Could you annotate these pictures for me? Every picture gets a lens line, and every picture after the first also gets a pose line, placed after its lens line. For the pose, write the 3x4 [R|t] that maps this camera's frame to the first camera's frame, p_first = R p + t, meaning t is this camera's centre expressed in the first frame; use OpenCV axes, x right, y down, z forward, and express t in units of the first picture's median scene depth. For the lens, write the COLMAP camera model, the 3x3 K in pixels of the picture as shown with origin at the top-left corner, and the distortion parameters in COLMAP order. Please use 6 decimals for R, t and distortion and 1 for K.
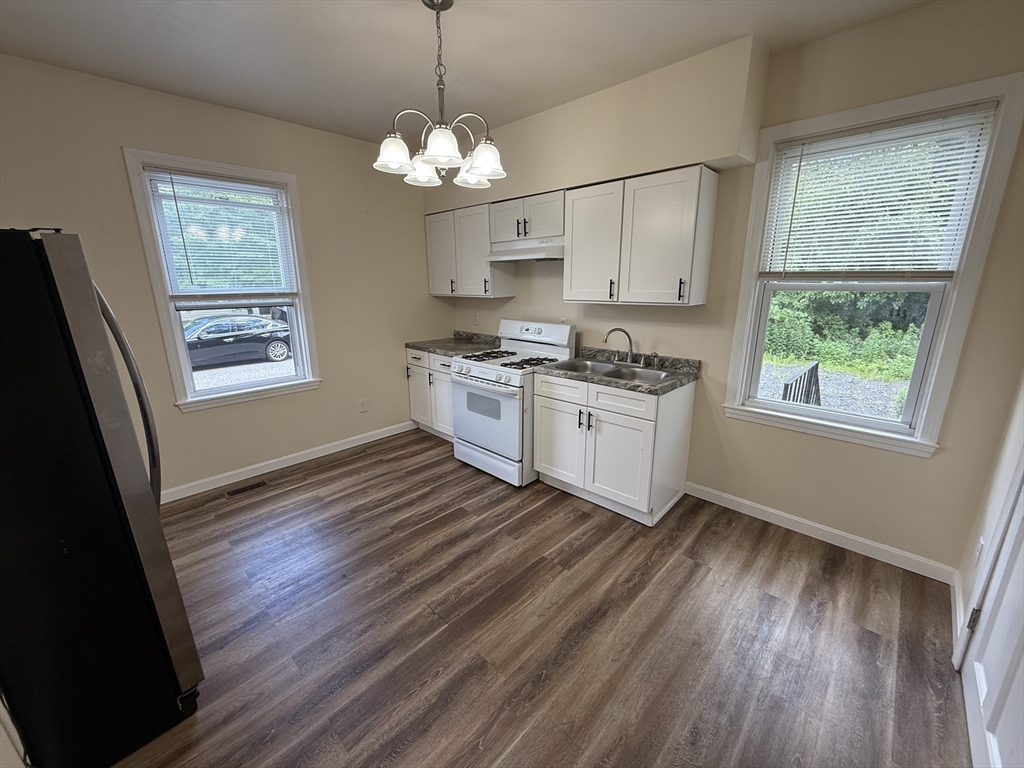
lens RADIAL K [[408.8, 0, 510.3], [0, 408.8, 382.8], [0, 0, 1]] dist [0.000435, 0.000511]
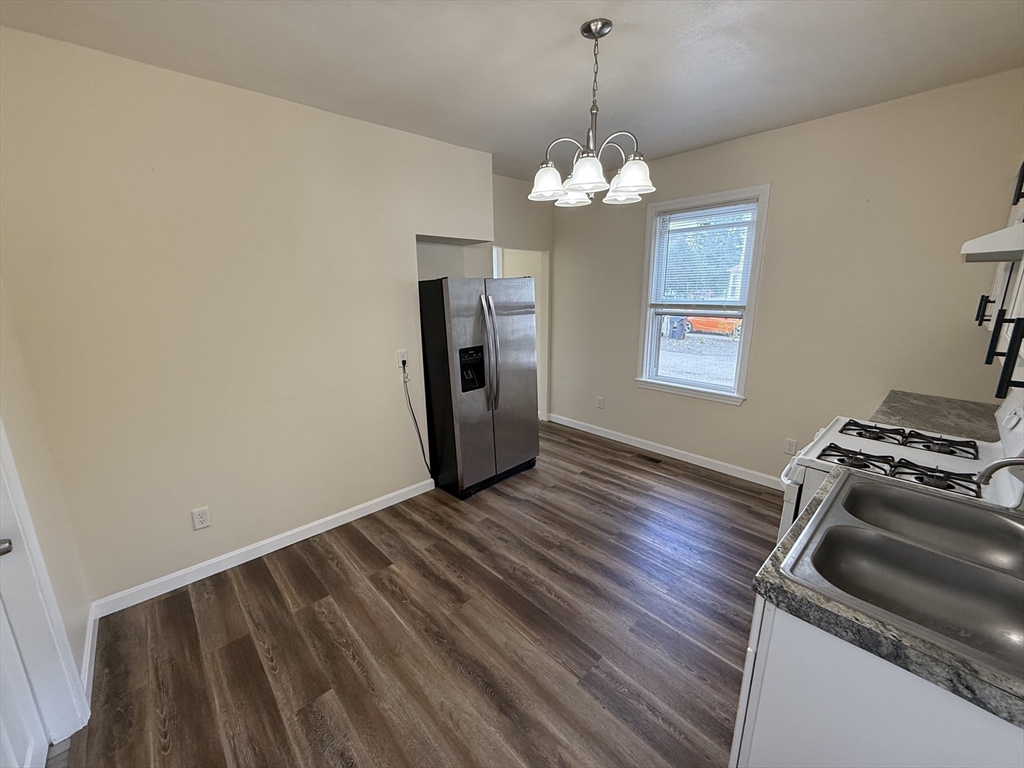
lens RADIAL K [[408.8, 0, 510.3], [0, 408.8, 382.8], [0, 0, 1]] dist [0.000435, 0.000511]
pose [[-0.058790, 0.228508, -0.971765, 0.744468], [-0.238120, 0.942140, 0.235948, -0.210877], [0.969455, 0.245268, -0.000976, 0.728625]]
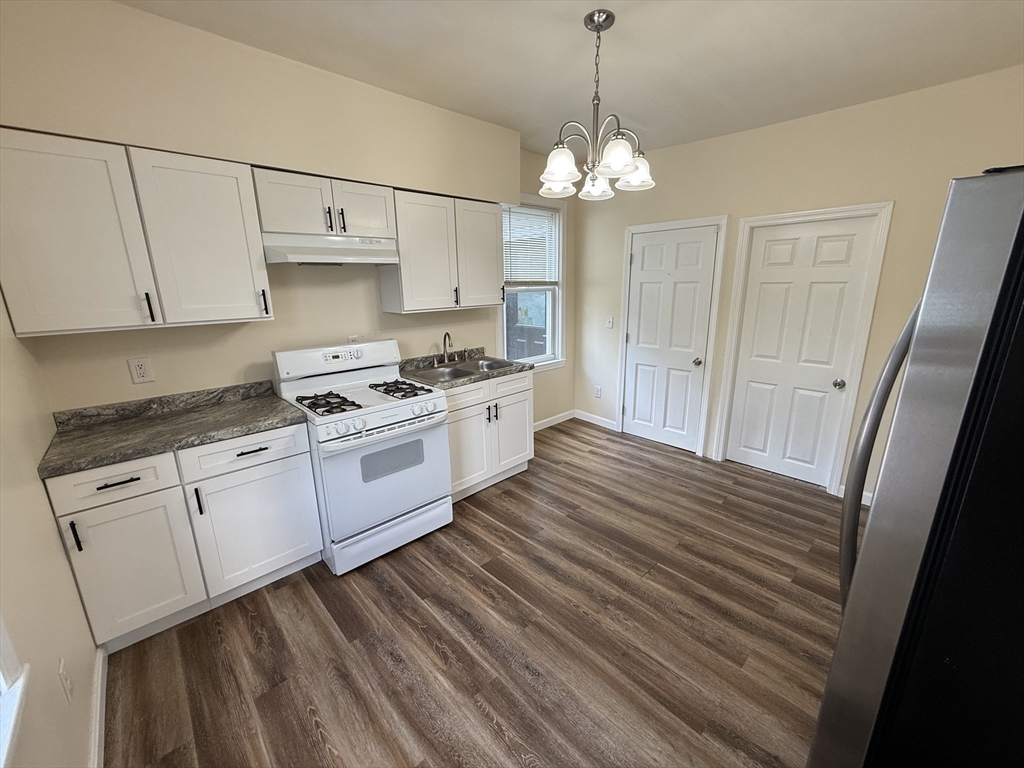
lens RADIAL K [[408.8, 0, 510.3], [0, 408.8, 382.8], [0, 0, 1]] dist [0.000435, 0.000511]
pose [[0.050315, -0.232748, 0.971235, -1.029960], [0.260794, 0.941789, 0.212181, -0.246300], [-0.964082, 0.242617, 0.108085, 0.961629]]
